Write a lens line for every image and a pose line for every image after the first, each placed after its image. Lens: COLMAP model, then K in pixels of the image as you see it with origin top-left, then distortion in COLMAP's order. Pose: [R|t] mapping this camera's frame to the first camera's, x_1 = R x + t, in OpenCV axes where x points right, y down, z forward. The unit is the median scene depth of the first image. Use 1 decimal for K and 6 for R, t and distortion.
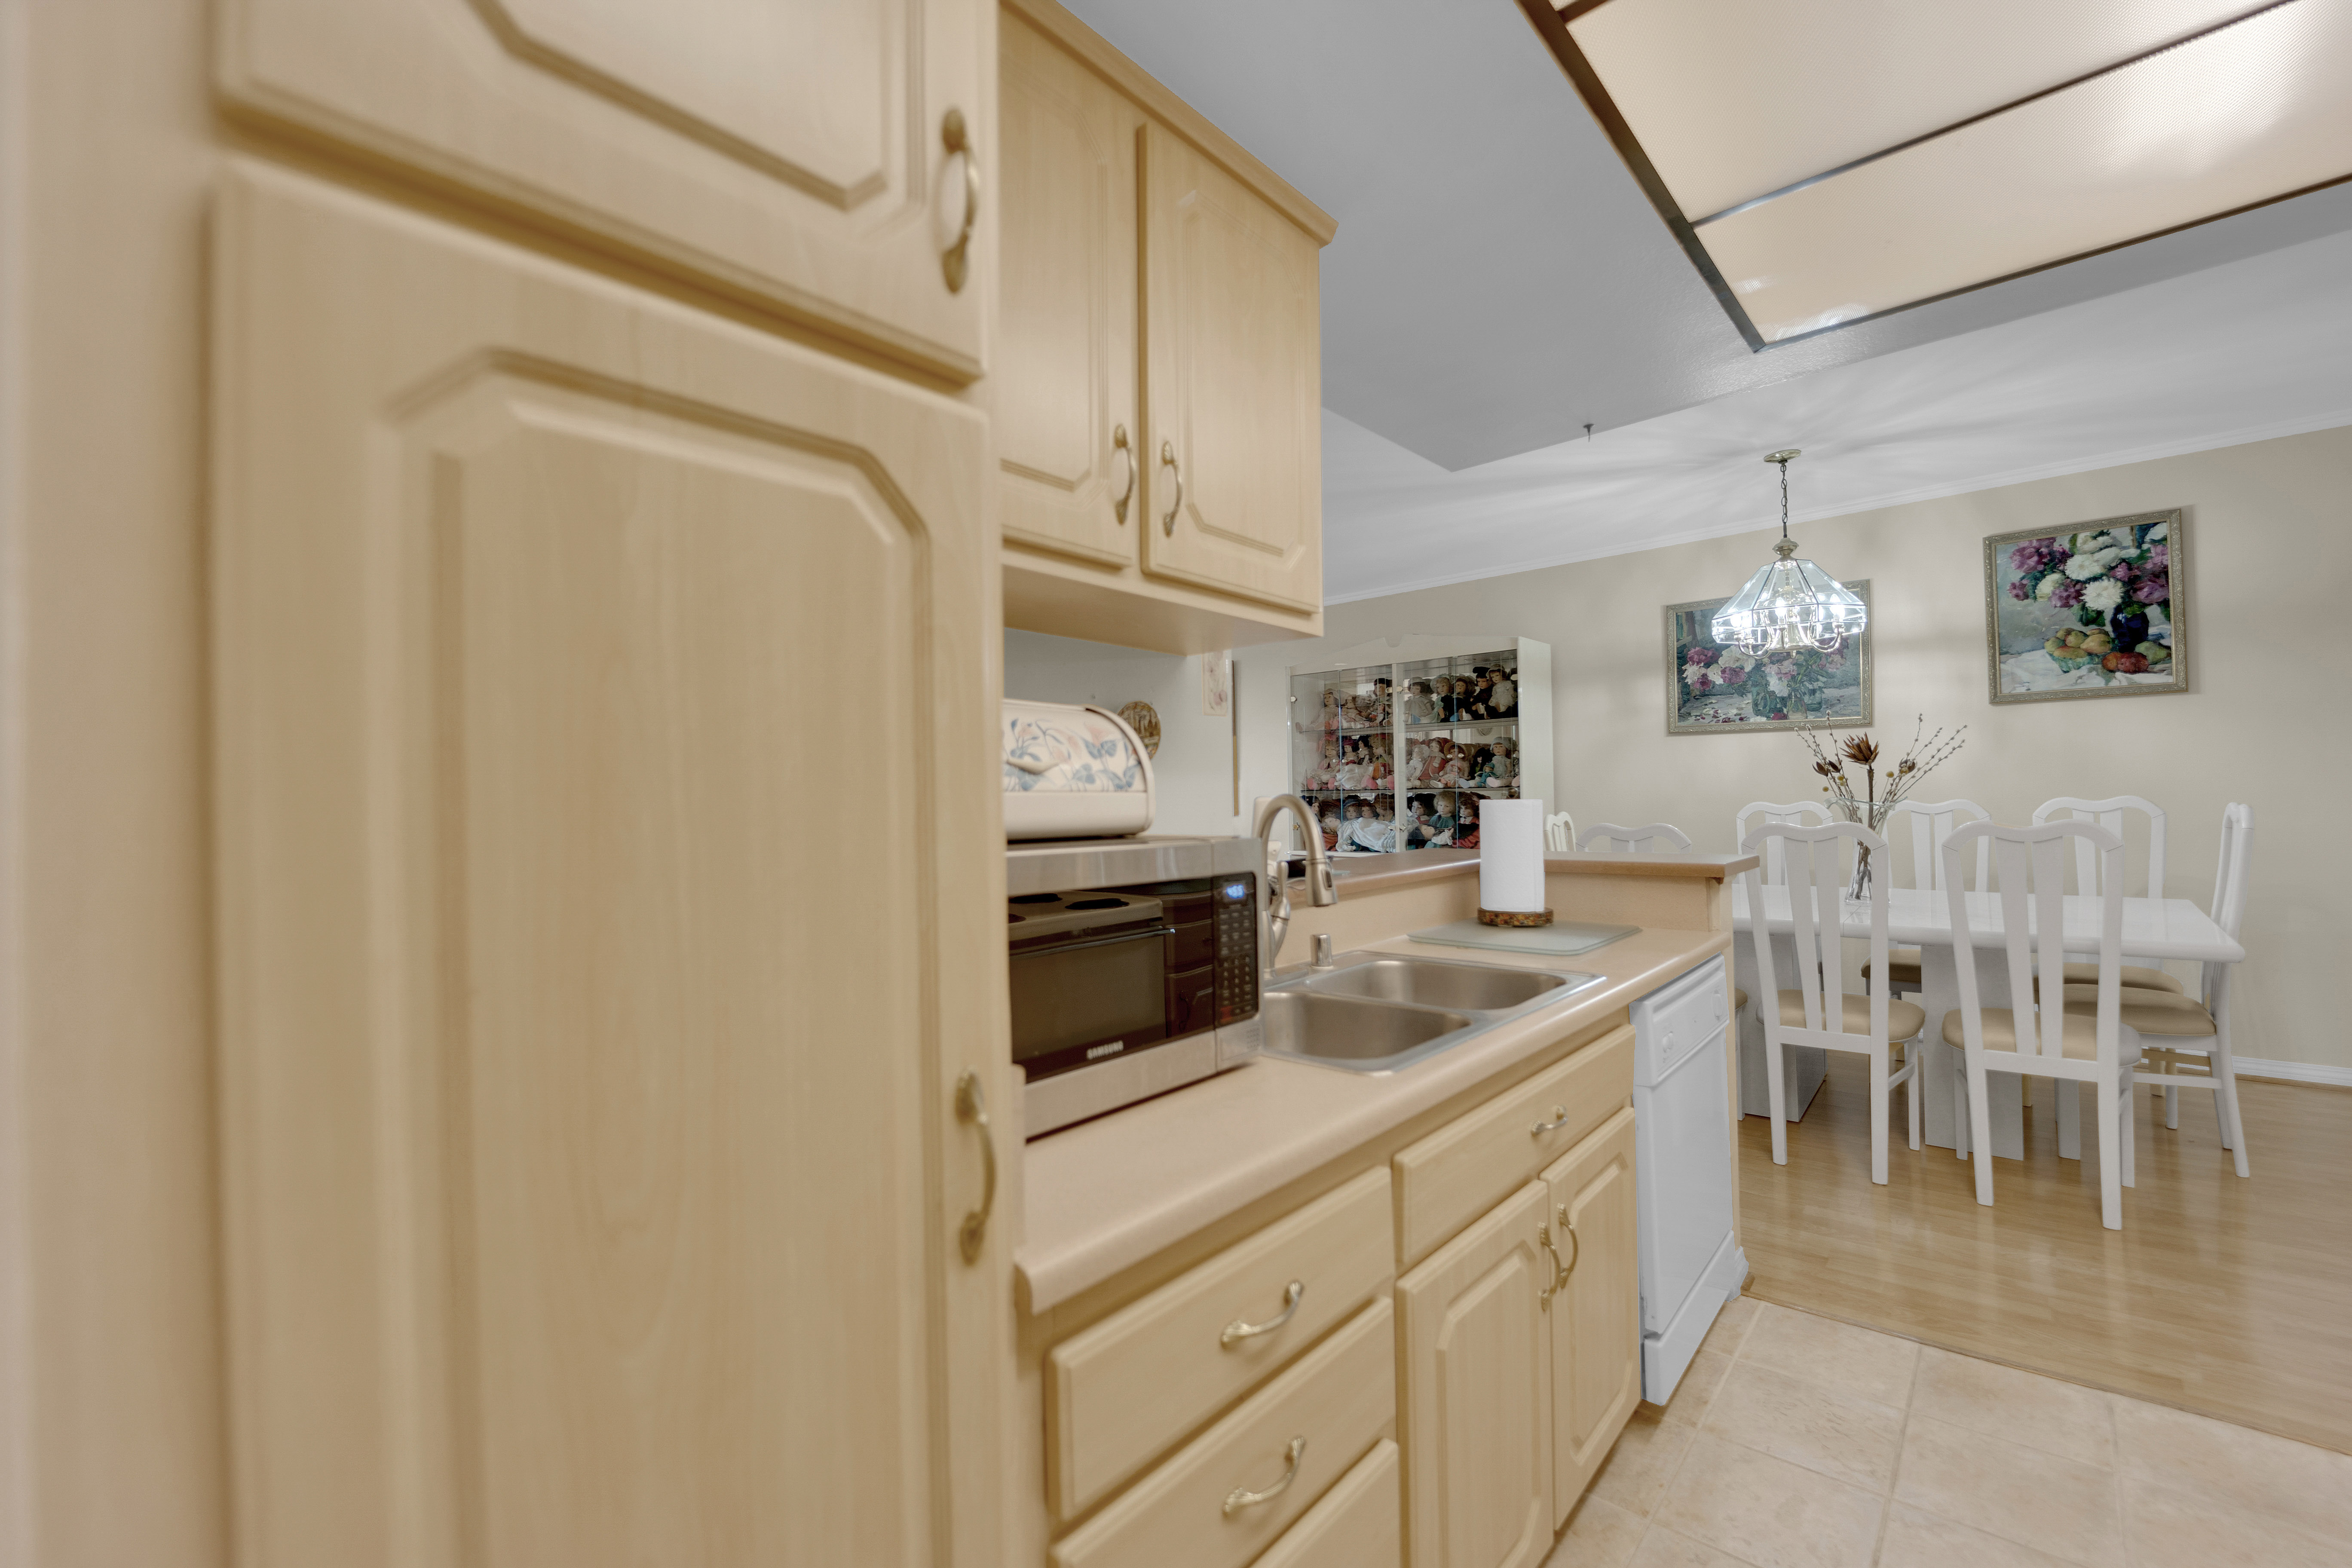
lens RADIAL K [[952.4, 0, 1192.0], [0, 952.4, 784.3], [0, 0, 1]] dist [-0.014064, -0.001973]
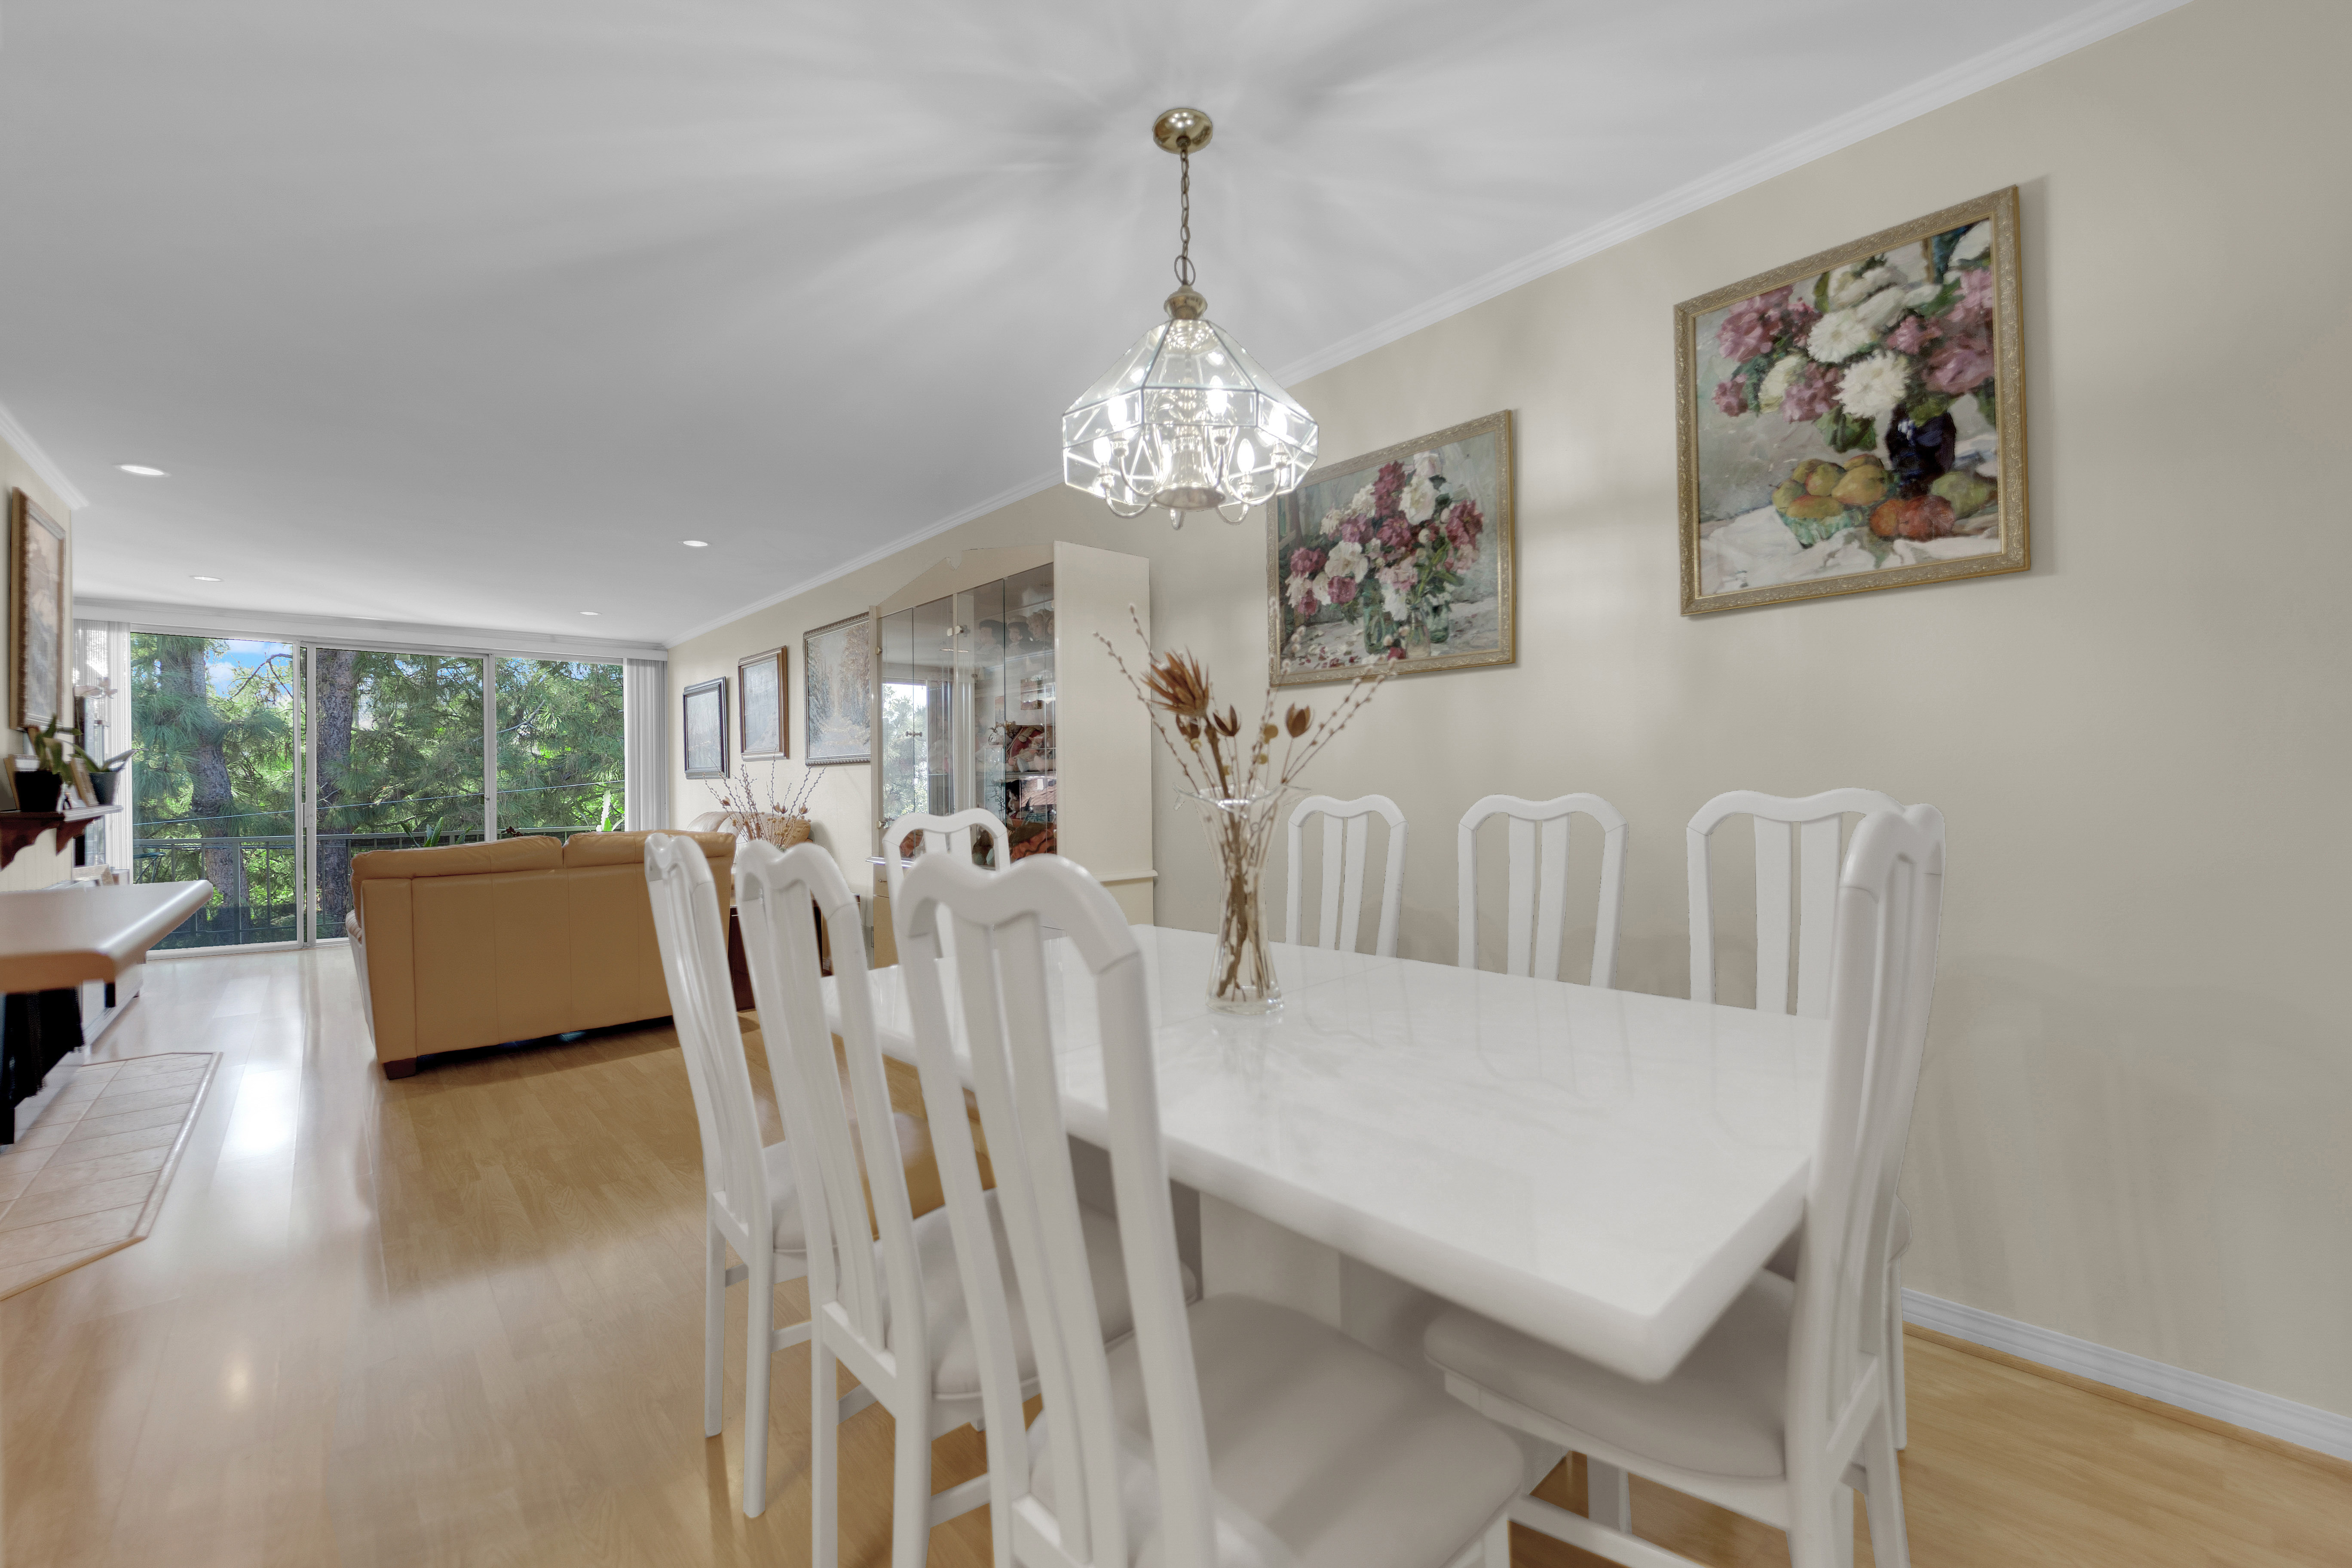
lens RADIAL K [[952.4, 0, 1189.4], [0, 952.4, 787.5], [0, 0, 1]] dist [-0.014064, -0.001973]
pose [[0.995709, 0.006545, -0.092304, 0.672023], [-0.005346, 0.999898, 0.013228, 0.007197], [0.092381, -0.012678, 0.995643, 0.474066]]
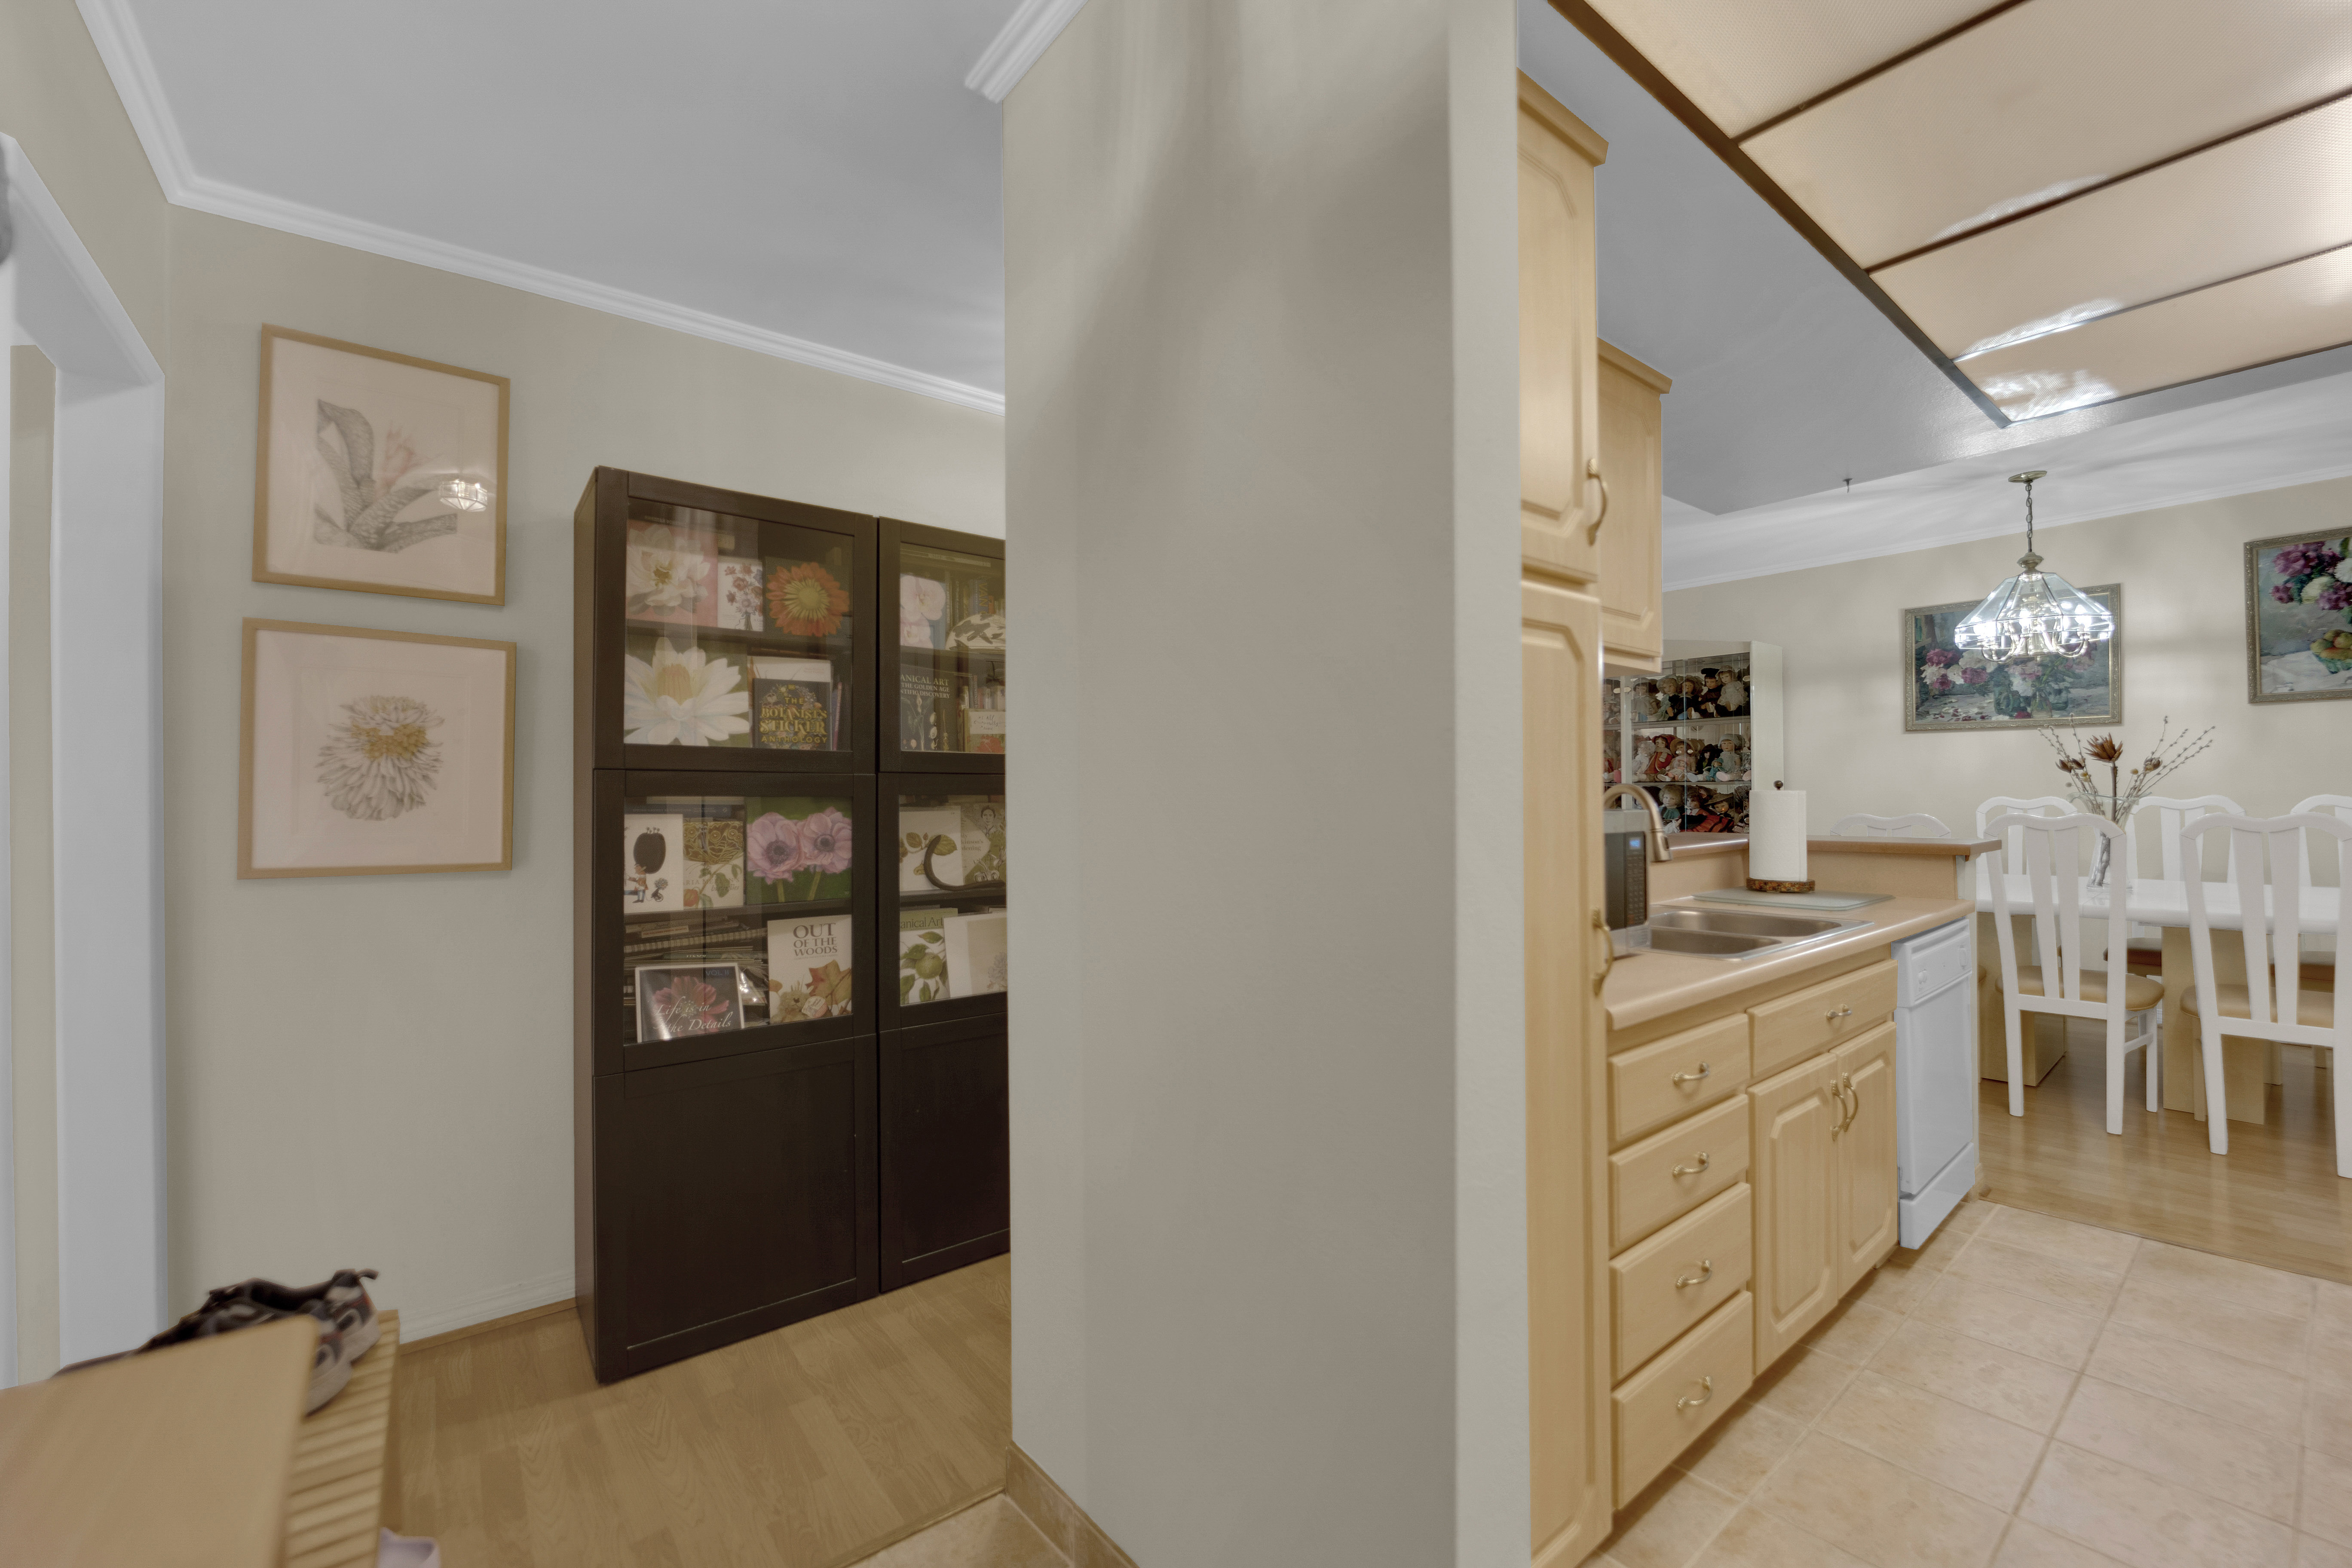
lens RADIAL K [[952.4, 0, 1189.4], [0, 952.4, 783.9], [0, 0, 1]] dist [-0.014064, -0.001973]
pose [[0.985614, 0.008125, -0.168819, -0.134810], [-0.006692, 0.999937, 0.009057, 0.000949], [0.168882, -0.007797, 0.985606, -0.219515]]
